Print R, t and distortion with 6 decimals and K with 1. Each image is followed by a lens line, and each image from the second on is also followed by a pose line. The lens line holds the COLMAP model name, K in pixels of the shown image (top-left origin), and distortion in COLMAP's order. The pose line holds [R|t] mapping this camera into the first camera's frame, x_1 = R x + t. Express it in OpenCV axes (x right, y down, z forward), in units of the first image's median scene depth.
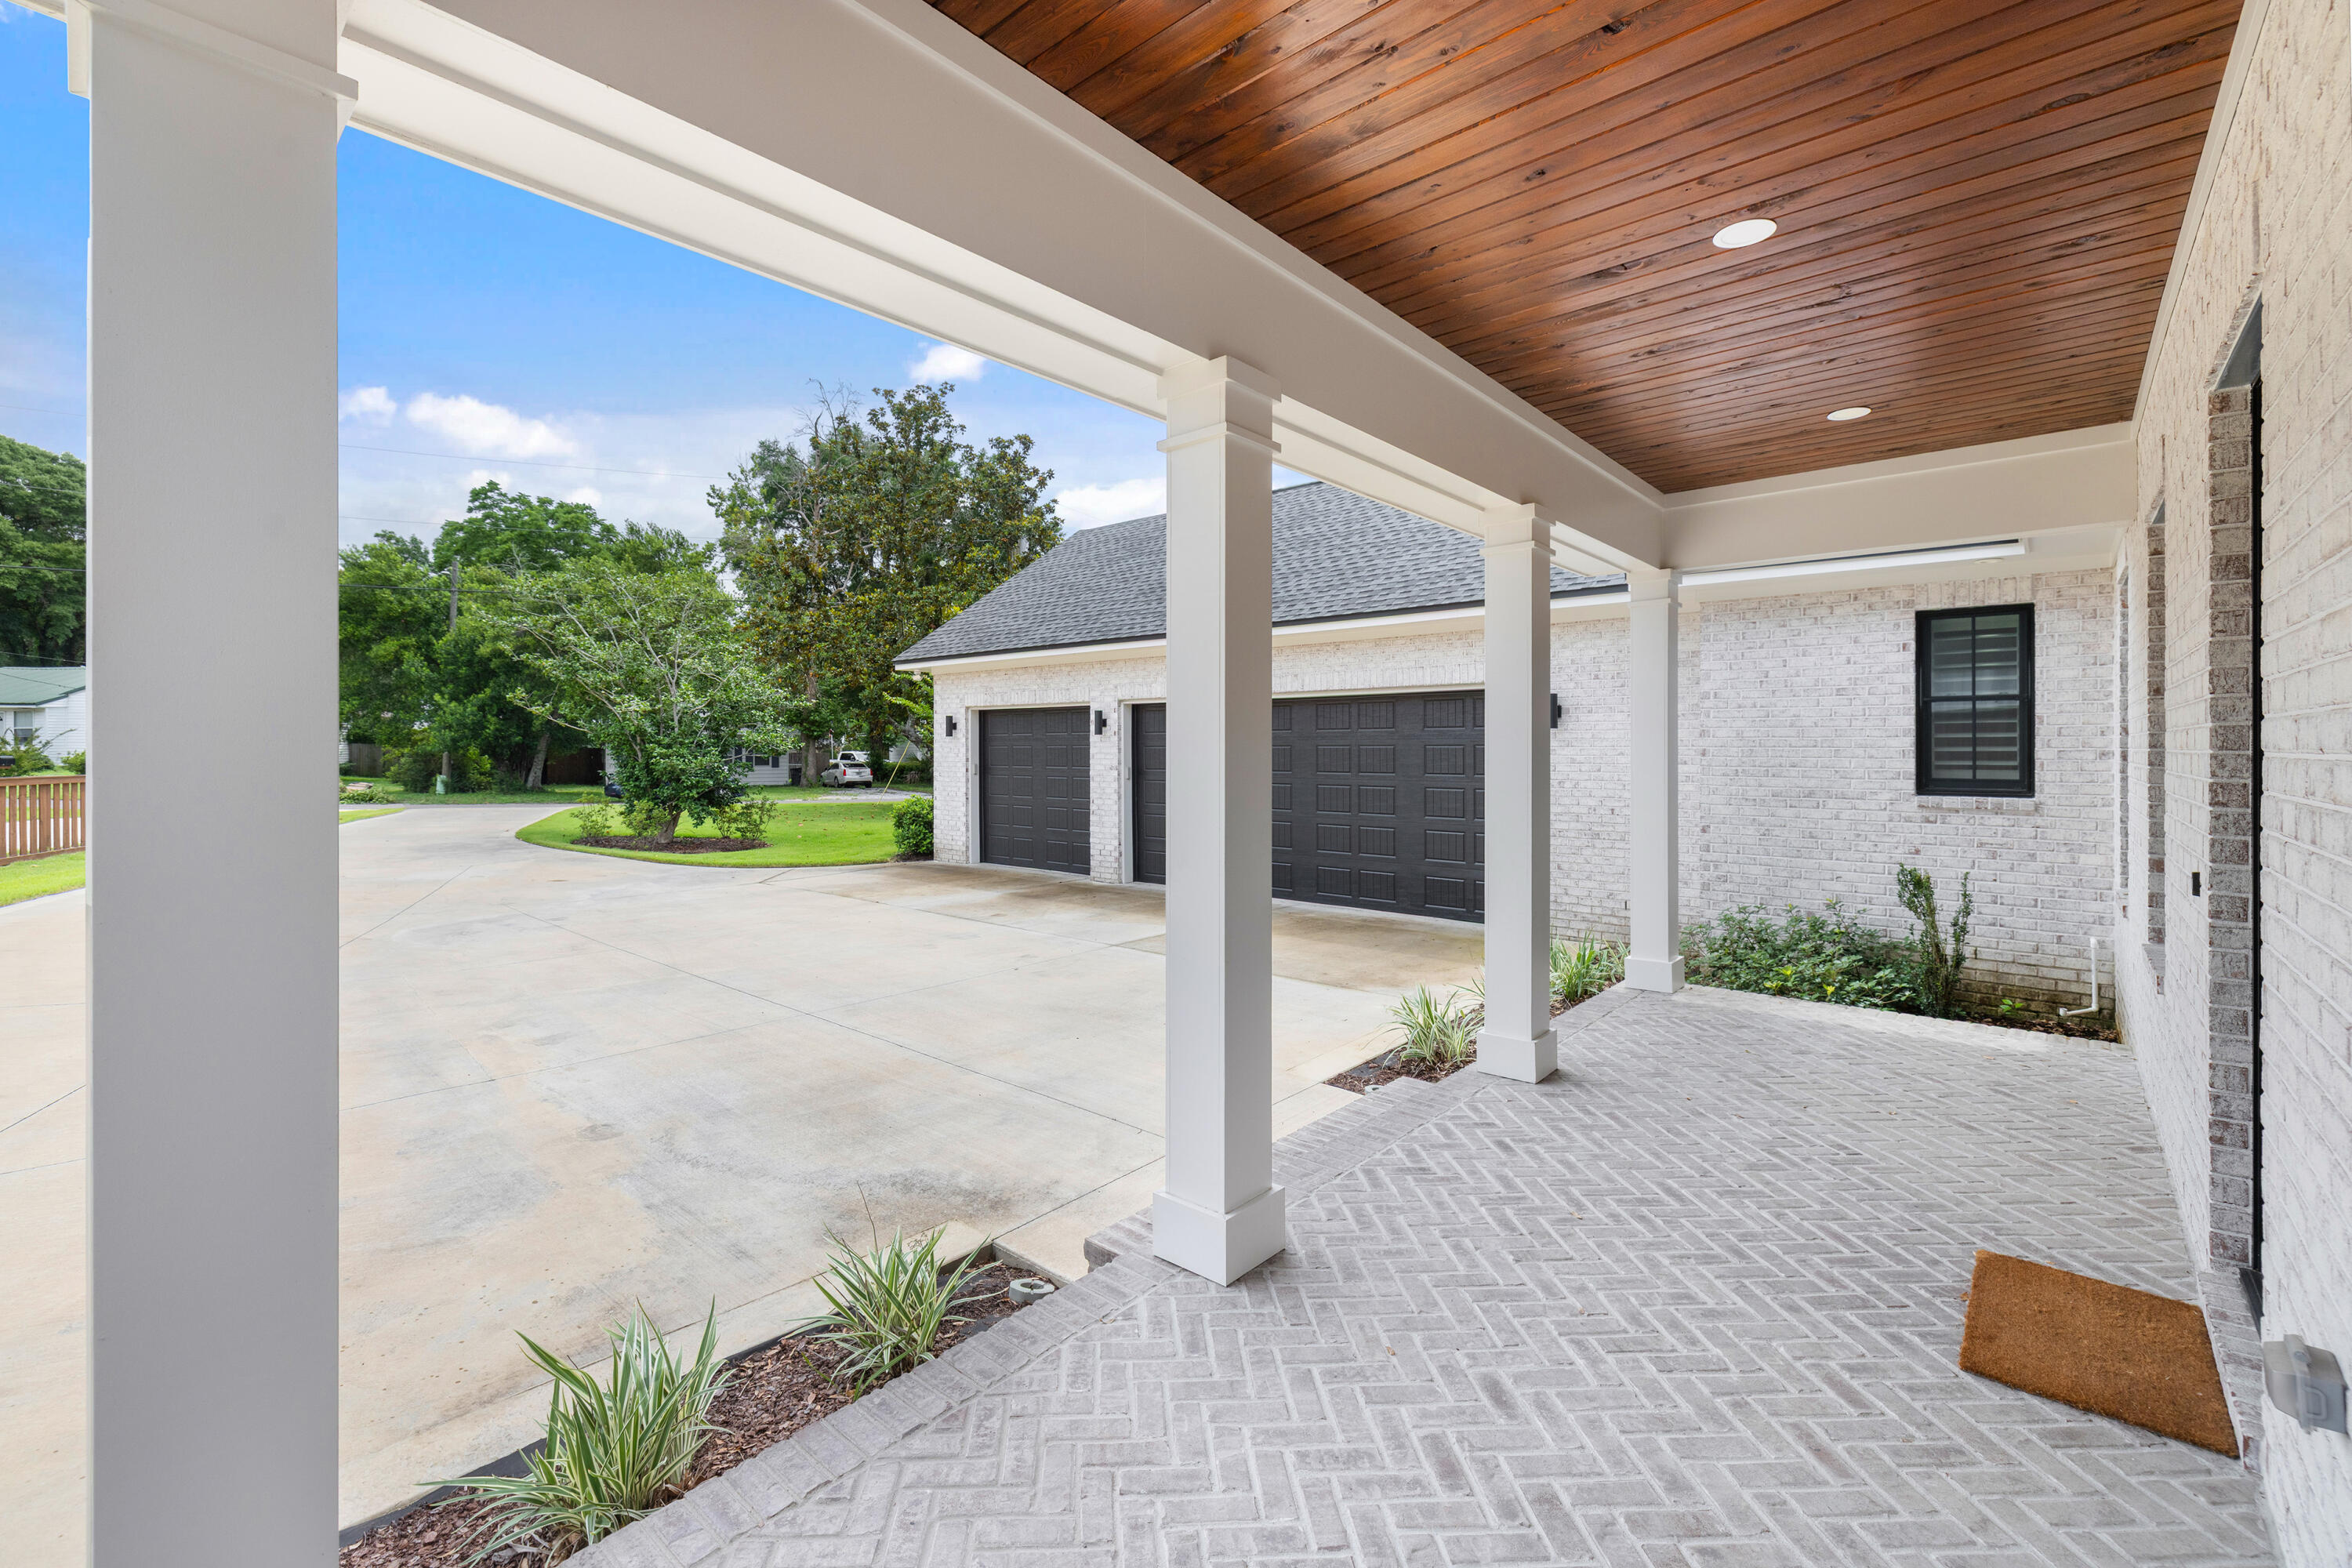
lens RADIAL K [[1009.8, 0, 1173.8], [0, 1009.8, 761.2], [0, 0, 1]] dist [-0.000560, -0.000050]
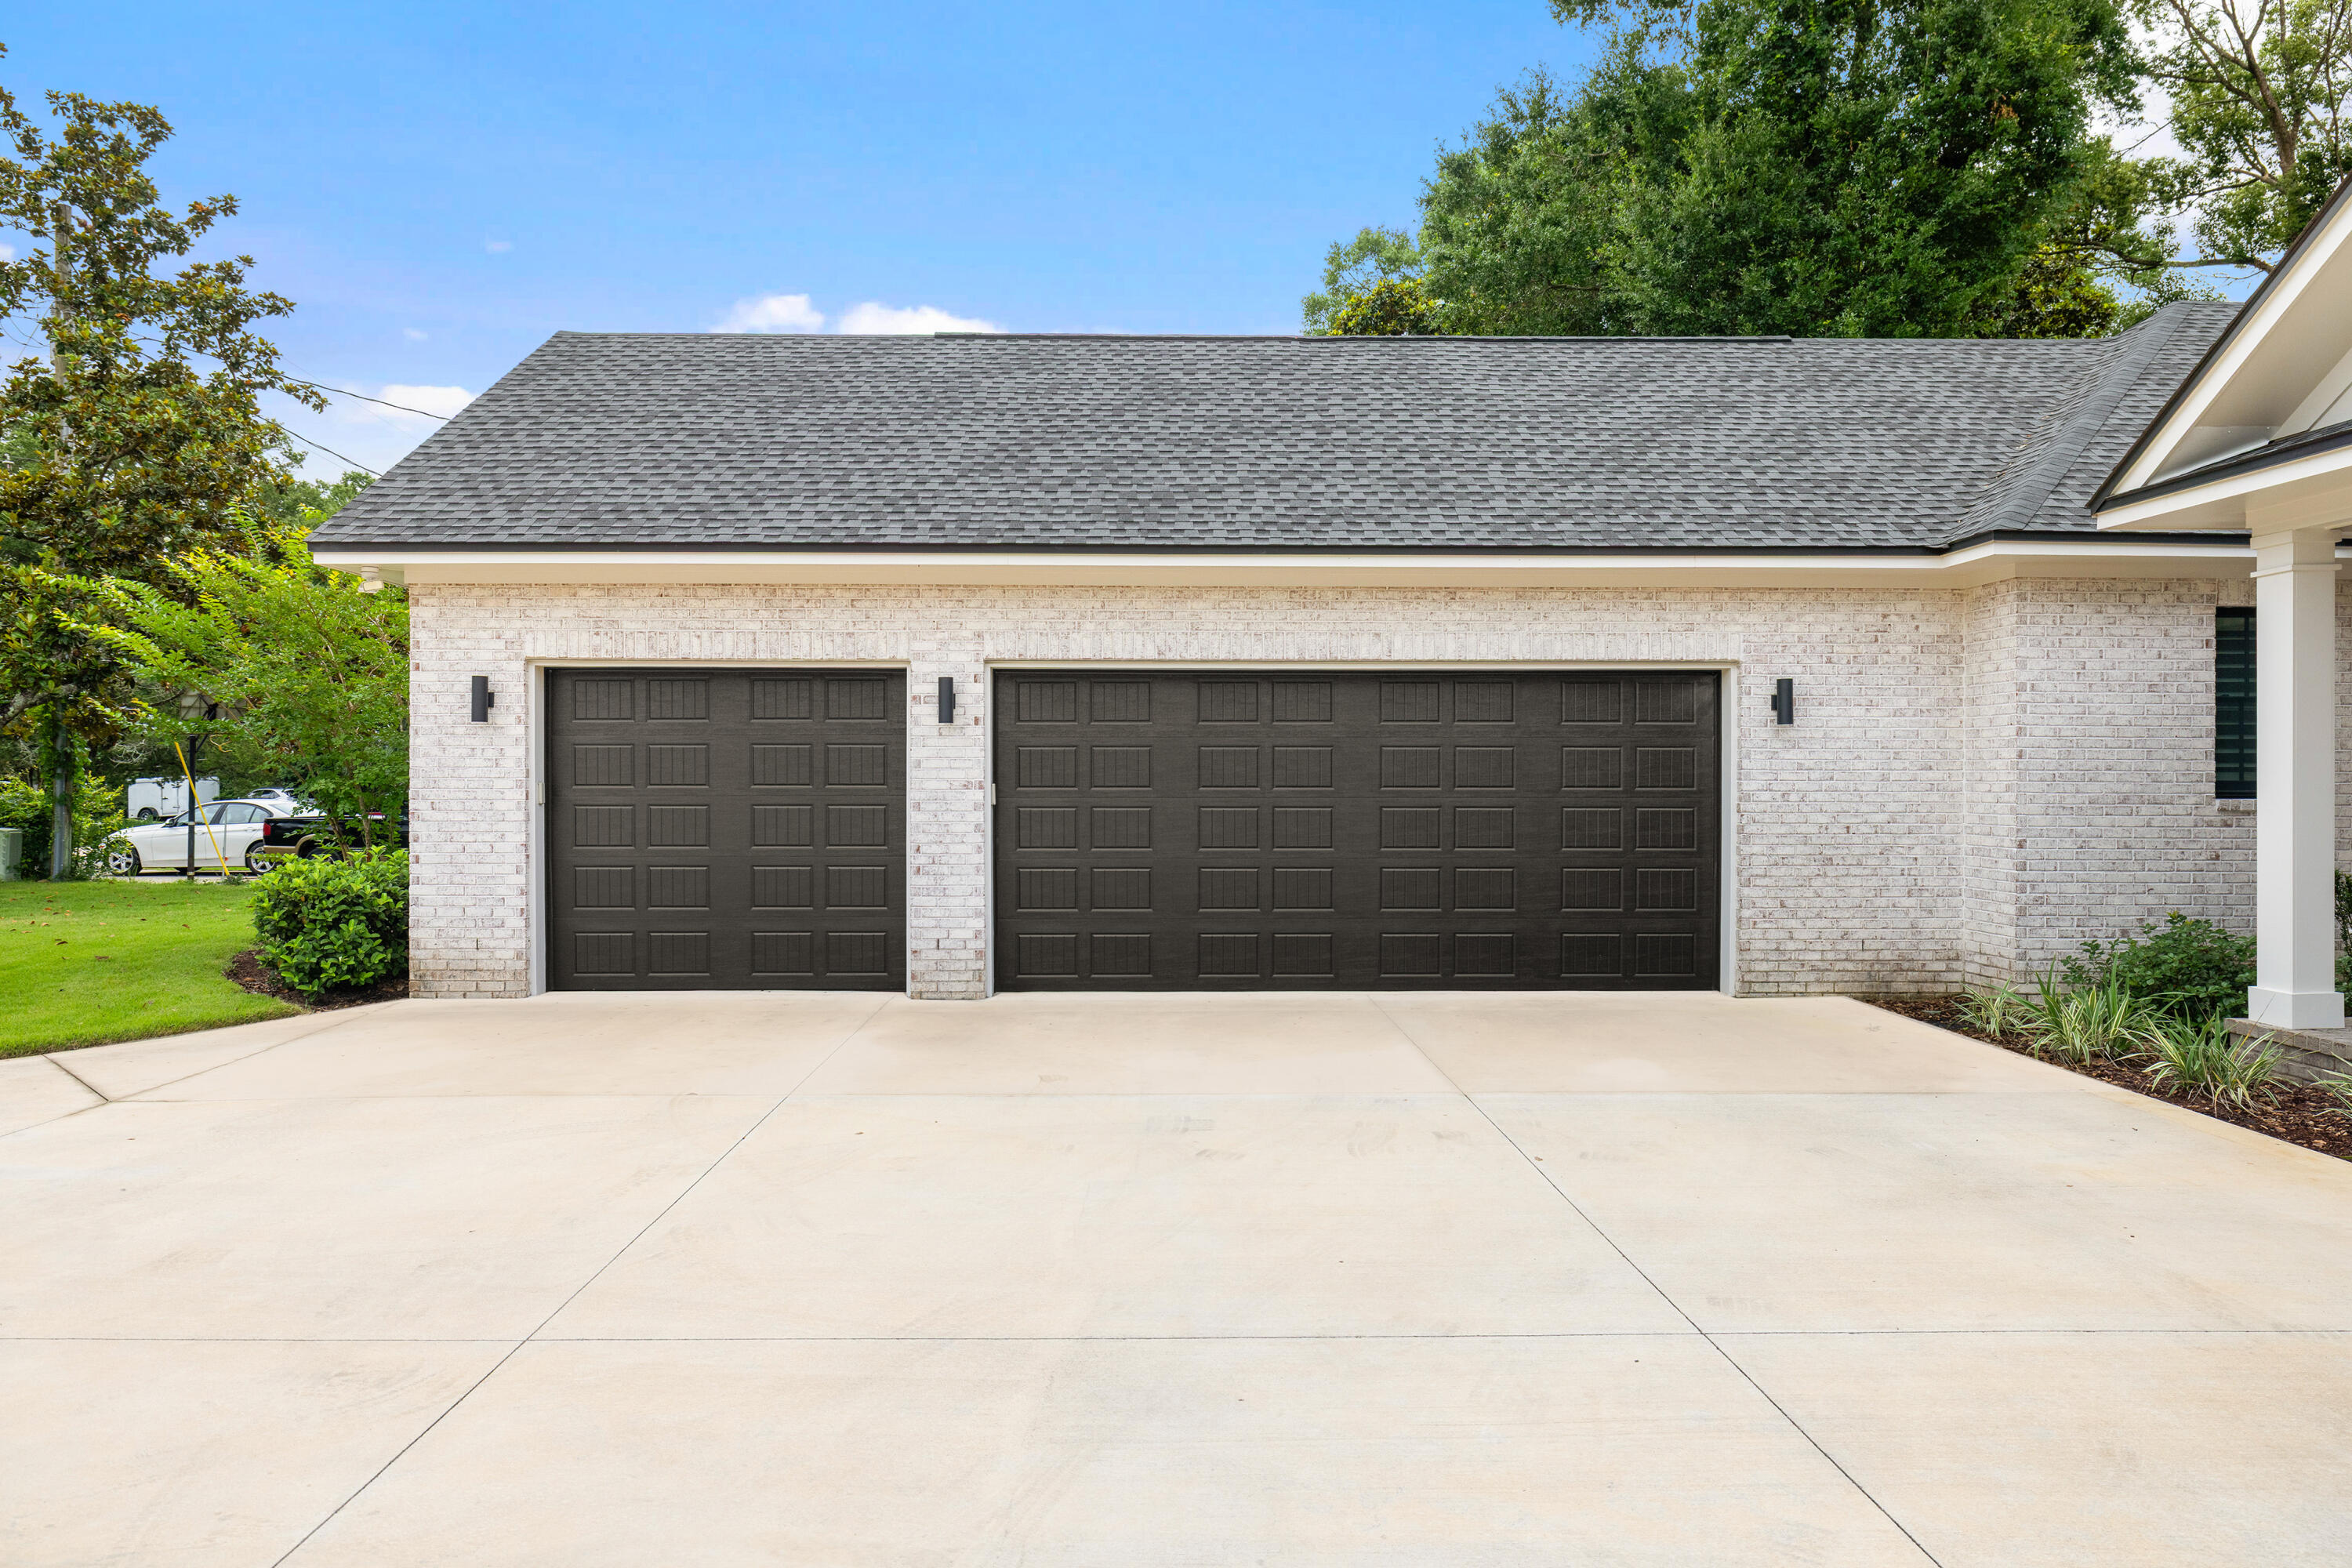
lens RADIAL K [[1402.6, 0, 1175.1], [0, 1402.6, 786.3], [0, 0, 1]] dist [-0.007990, 0.000342]
pose [[0.739244, -0.004878, 0.673420, -0.707470], [0.007177, 0.999974, -0.000635, 0.012580], [-0.673400, 0.005302, 0.739260, 0.542183]]
